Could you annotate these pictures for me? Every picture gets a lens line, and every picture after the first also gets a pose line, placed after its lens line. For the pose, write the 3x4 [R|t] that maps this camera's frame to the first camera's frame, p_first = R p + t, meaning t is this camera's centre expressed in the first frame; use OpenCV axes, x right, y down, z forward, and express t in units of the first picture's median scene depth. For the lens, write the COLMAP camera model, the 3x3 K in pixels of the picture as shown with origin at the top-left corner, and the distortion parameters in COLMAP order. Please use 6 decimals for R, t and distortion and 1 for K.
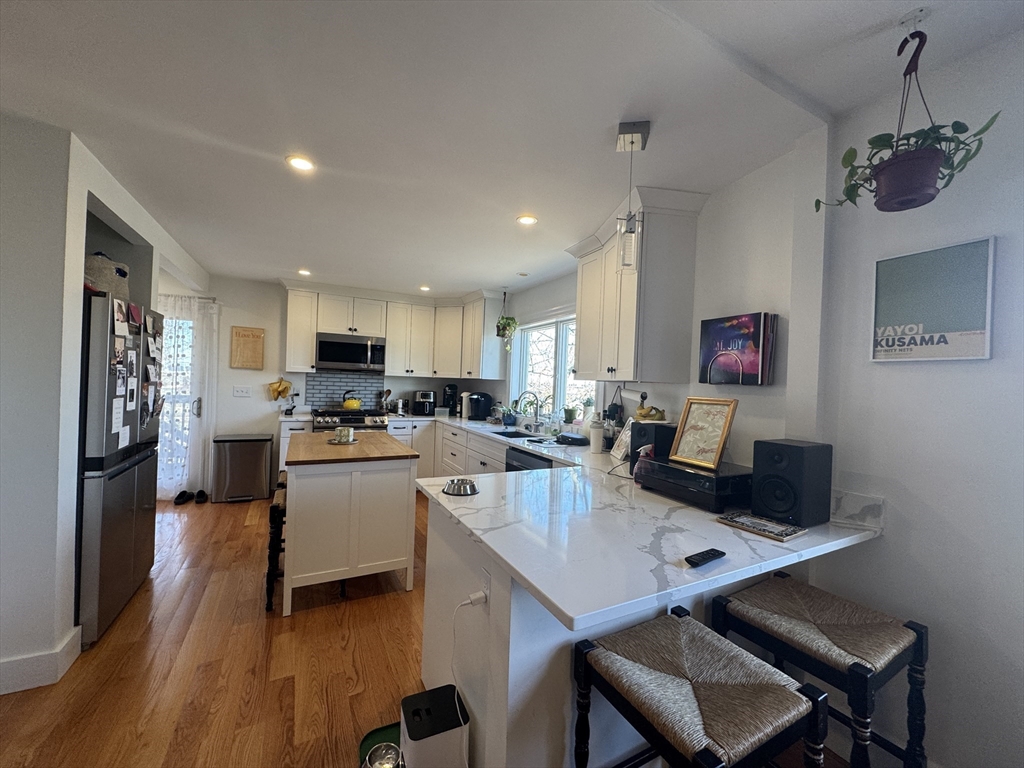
lens RADIAL K [[408.6, 0, 511.9], [0, 408.6, 385.9], [0, 0, 1]] dist [-0.001601, 0.000218]
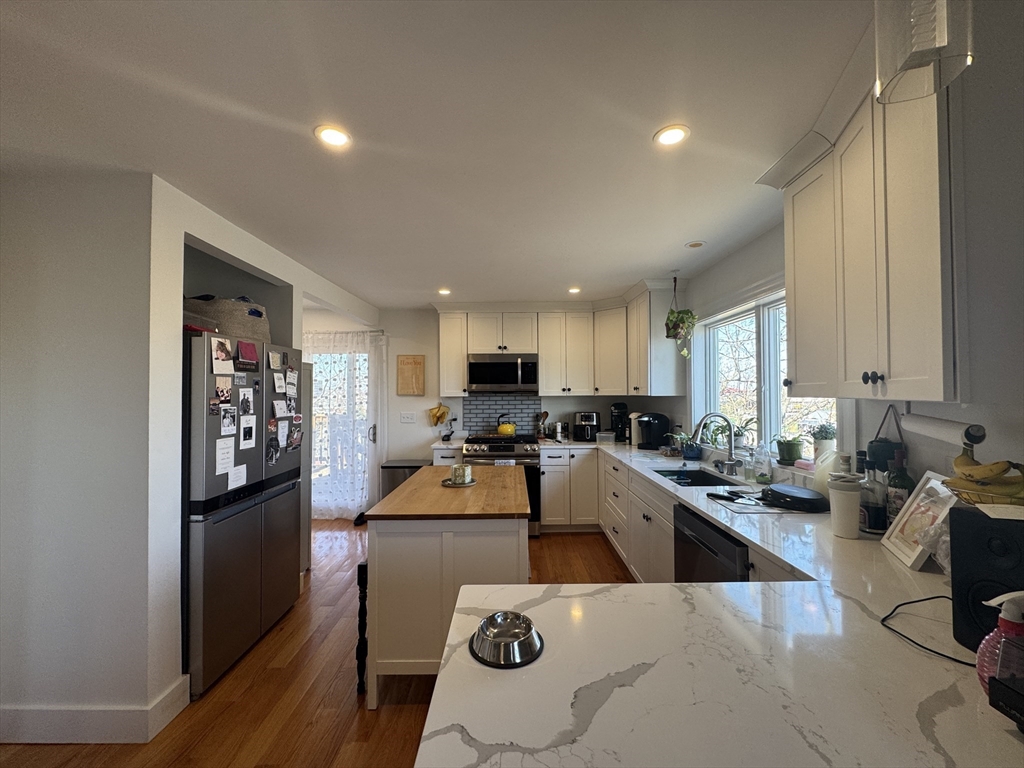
lens RADIAL K [[408.6, 0, 511.9], [0, 408.6, 385.9], [0, 0, 1]] dist [-0.001601, 0.000218]
pose [[0.887571, -0.051420, -0.457792, 0.051599], [0.036179, 0.998462, -0.042004, -0.014916], [0.459248, 0.020719, 0.888067, 0.228028]]
